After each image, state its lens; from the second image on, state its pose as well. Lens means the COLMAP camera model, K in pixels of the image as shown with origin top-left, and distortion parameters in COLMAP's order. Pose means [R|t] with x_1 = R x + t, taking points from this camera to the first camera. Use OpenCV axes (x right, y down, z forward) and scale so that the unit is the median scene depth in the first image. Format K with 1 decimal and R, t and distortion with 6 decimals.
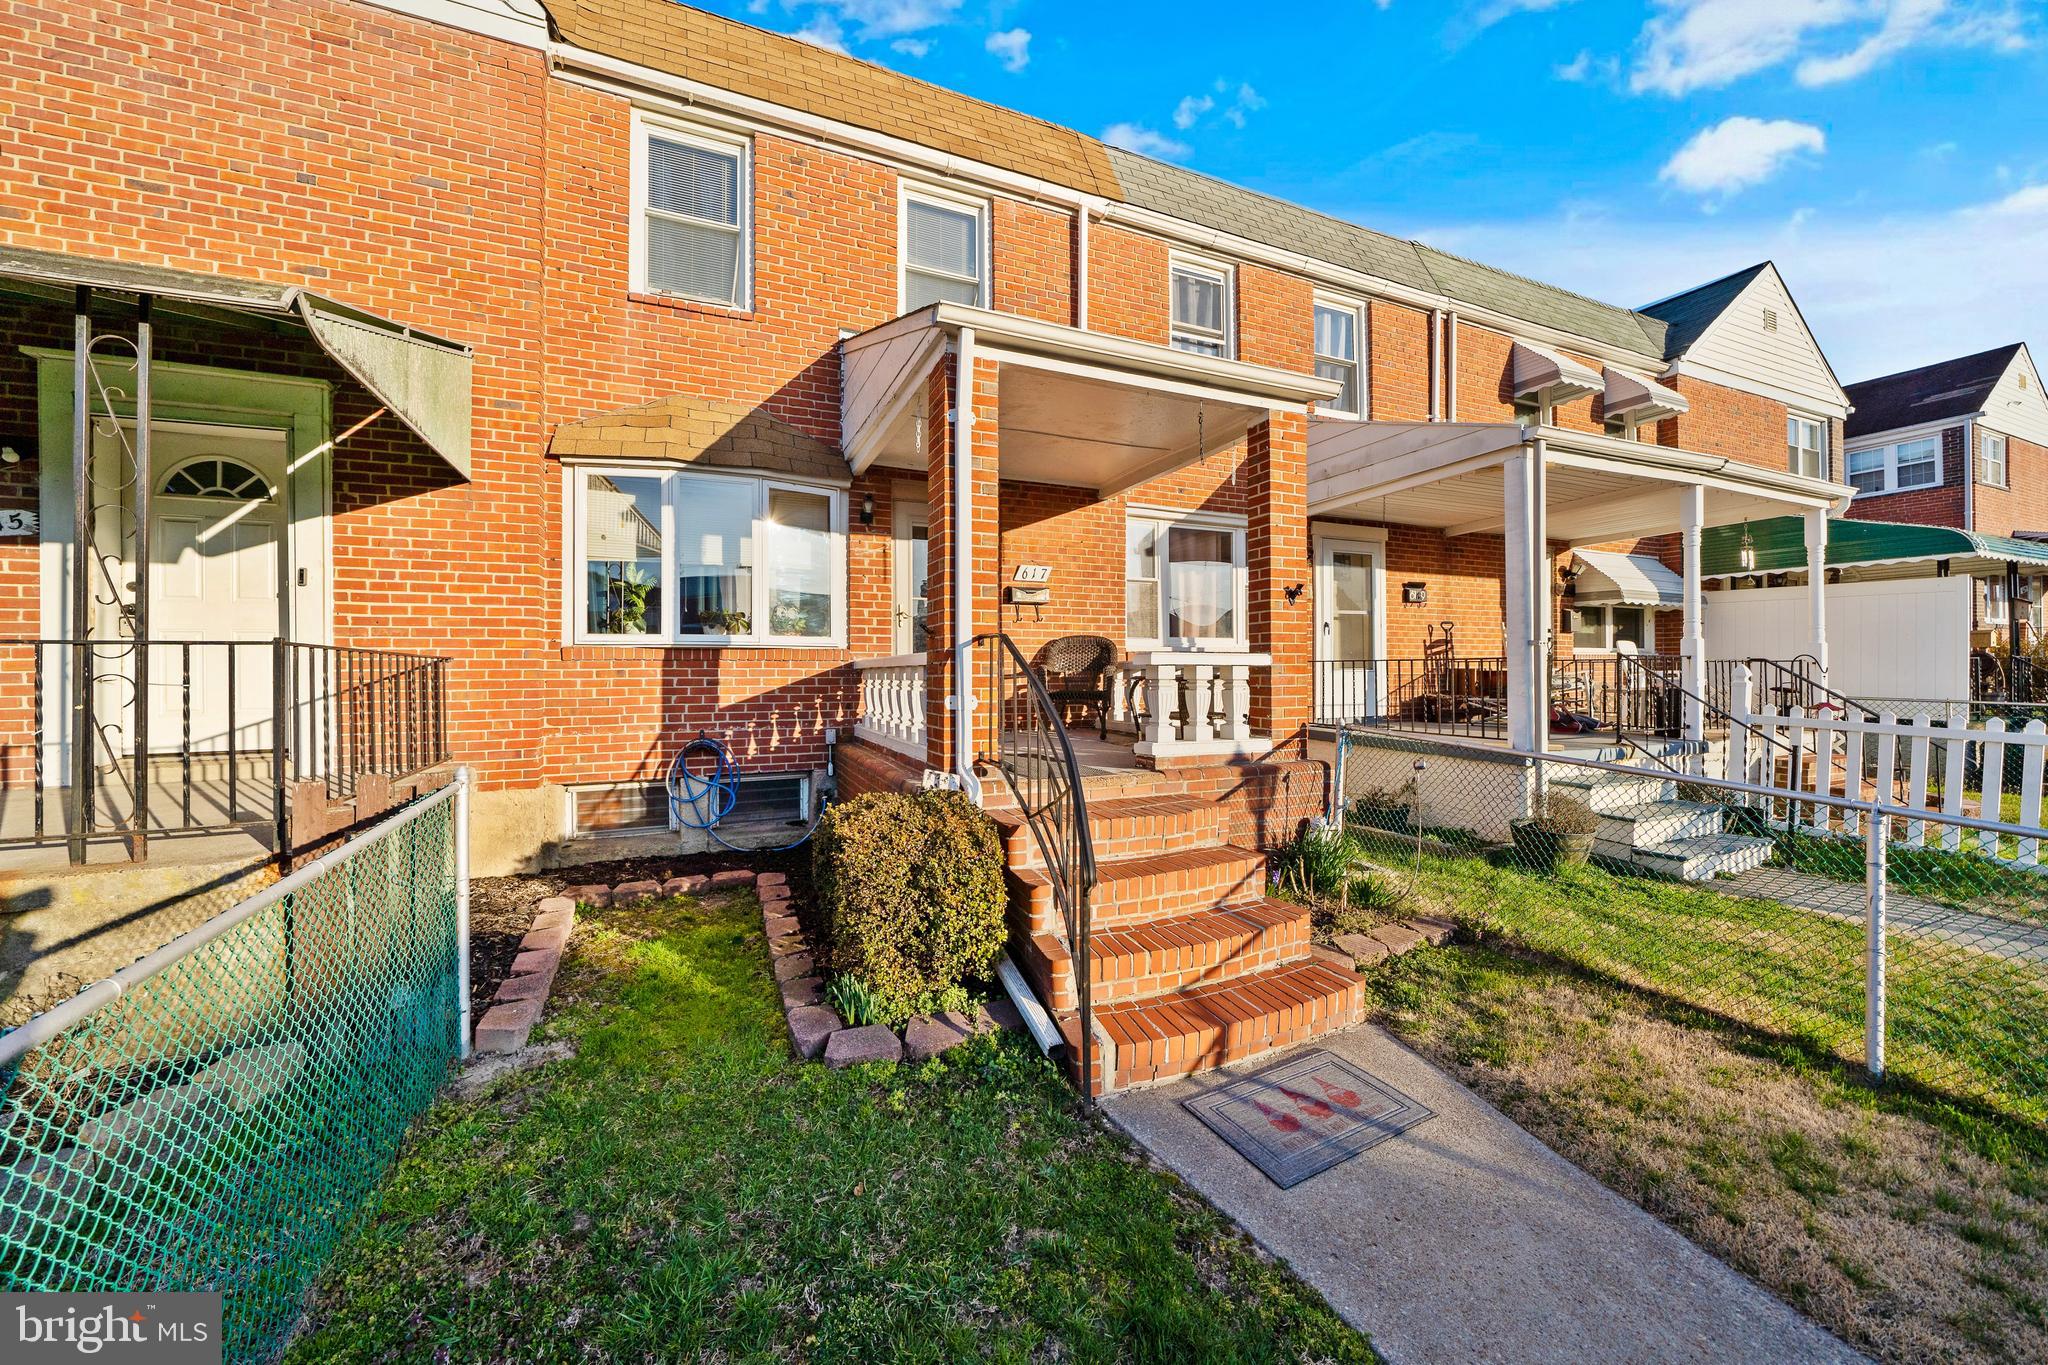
lens RADIAL K [[720.4, 0, 995.4], [0, 720.4, 650.2], [0, 0, 1]] dist [-0.005236, -0.000092]
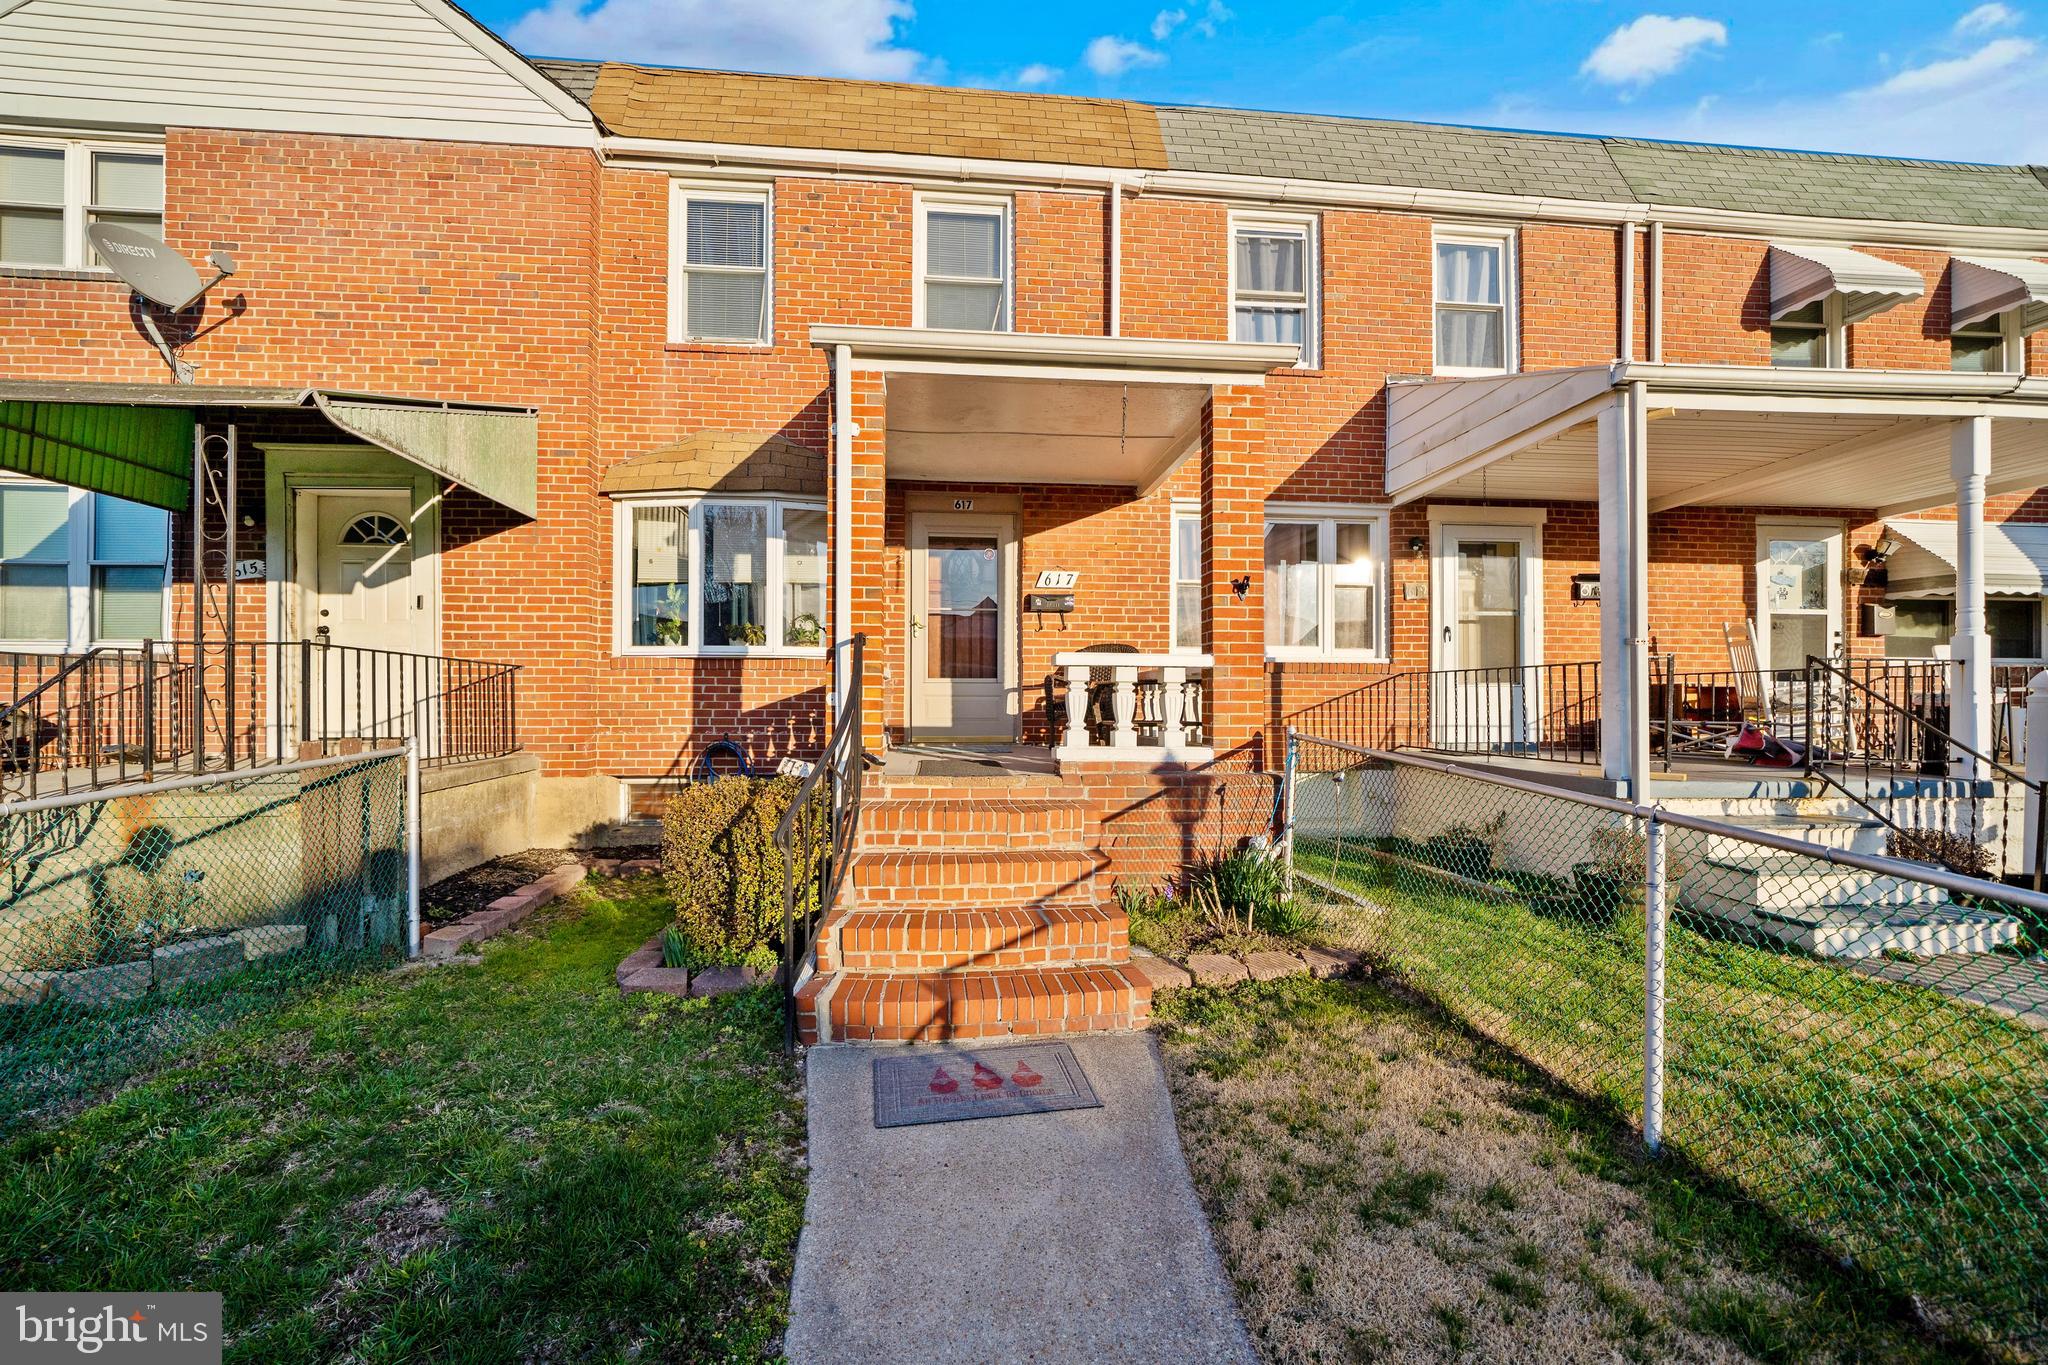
lens RADIAL K [[803.3, 0, 1024.0], [0, 803.3, 682.5], [0, 0, 1]] dist [-0.008805, 0.000289]
pose [[0.954055, -0.001582, -0.299627, 0.417121], [0.002319, 0.999995, 0.002105, 0.034599], [0.299622, -0.002703, 0.954054, -0.033946]]
